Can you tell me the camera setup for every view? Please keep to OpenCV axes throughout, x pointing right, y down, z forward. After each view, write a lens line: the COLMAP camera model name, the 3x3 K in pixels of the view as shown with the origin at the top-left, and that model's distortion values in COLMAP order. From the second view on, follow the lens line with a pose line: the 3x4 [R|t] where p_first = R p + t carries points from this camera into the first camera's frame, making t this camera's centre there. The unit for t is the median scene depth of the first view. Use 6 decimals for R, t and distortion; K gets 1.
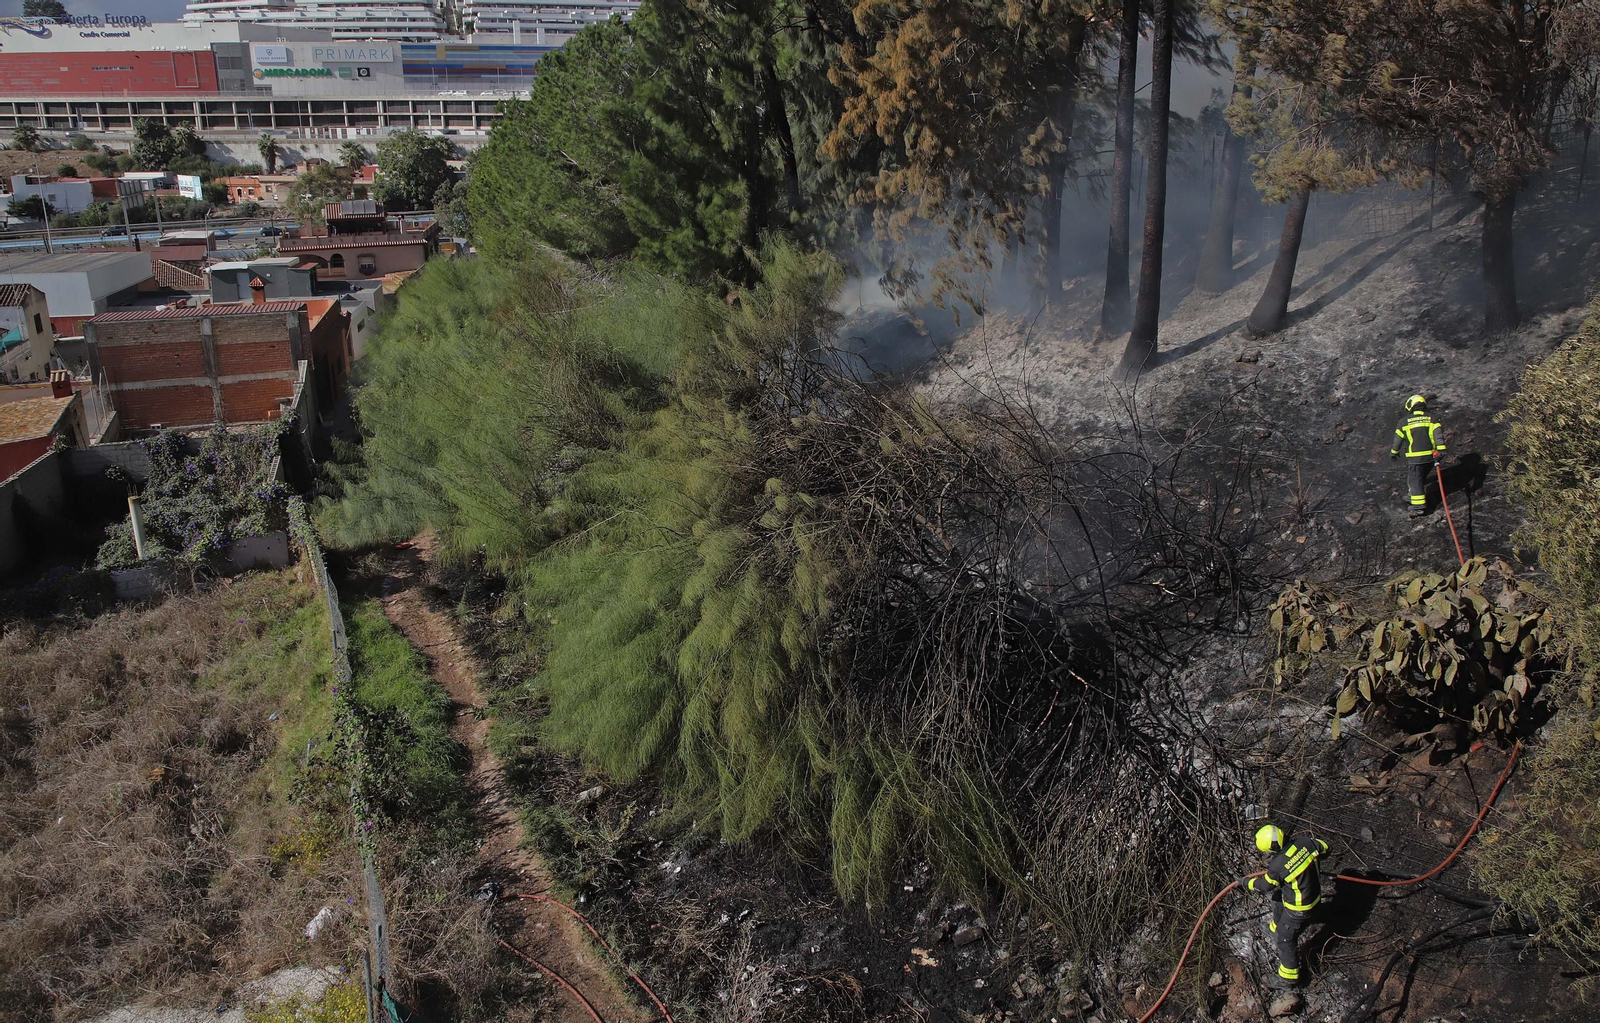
lens RADIAL K [[1192.7, 0, 801.4], [0, 1192.7, 485.4], [0, 0, 1]] dist [-0.036991, 0.010101]
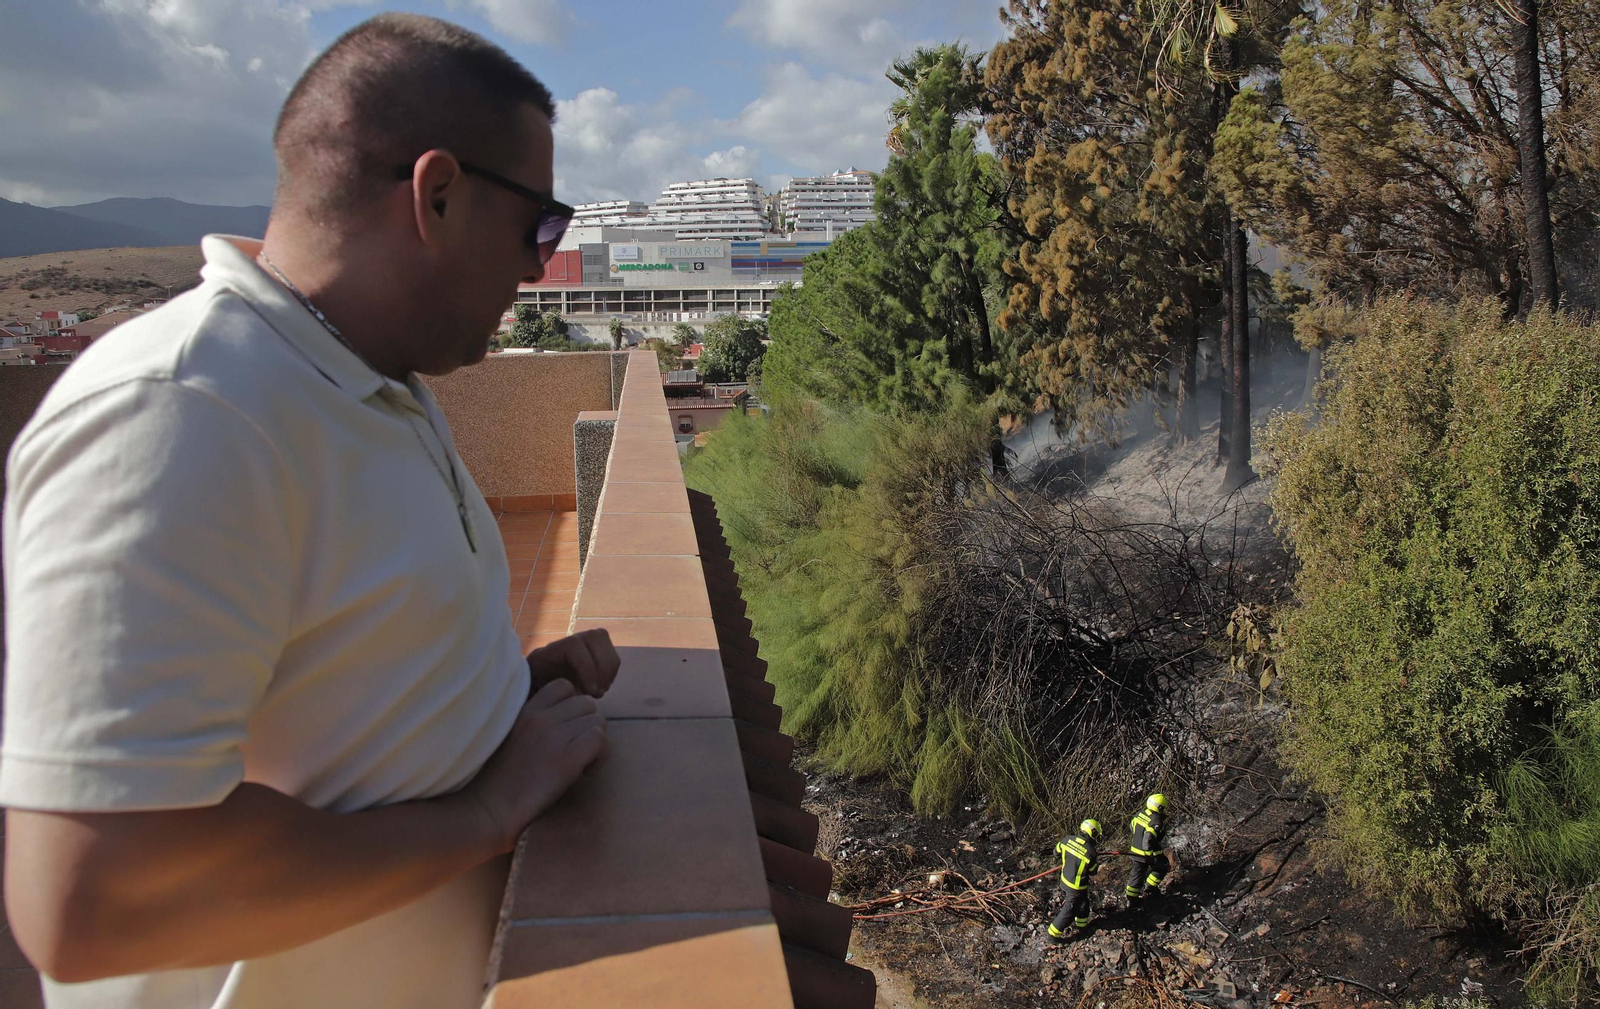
lens RADIAL K [[1156.5, 0, 800.0], [0, 1156.5, 504.5], [0, 0, 1]] dist [-0.060024, 0.000394]
pose [[0.967391, 0.034423, -0.250936, 0.063204], [-0.066441, 0.990516, -0.120263, 0.043262], [0.244417, 0.133014, 0.960504, -0.117420]]
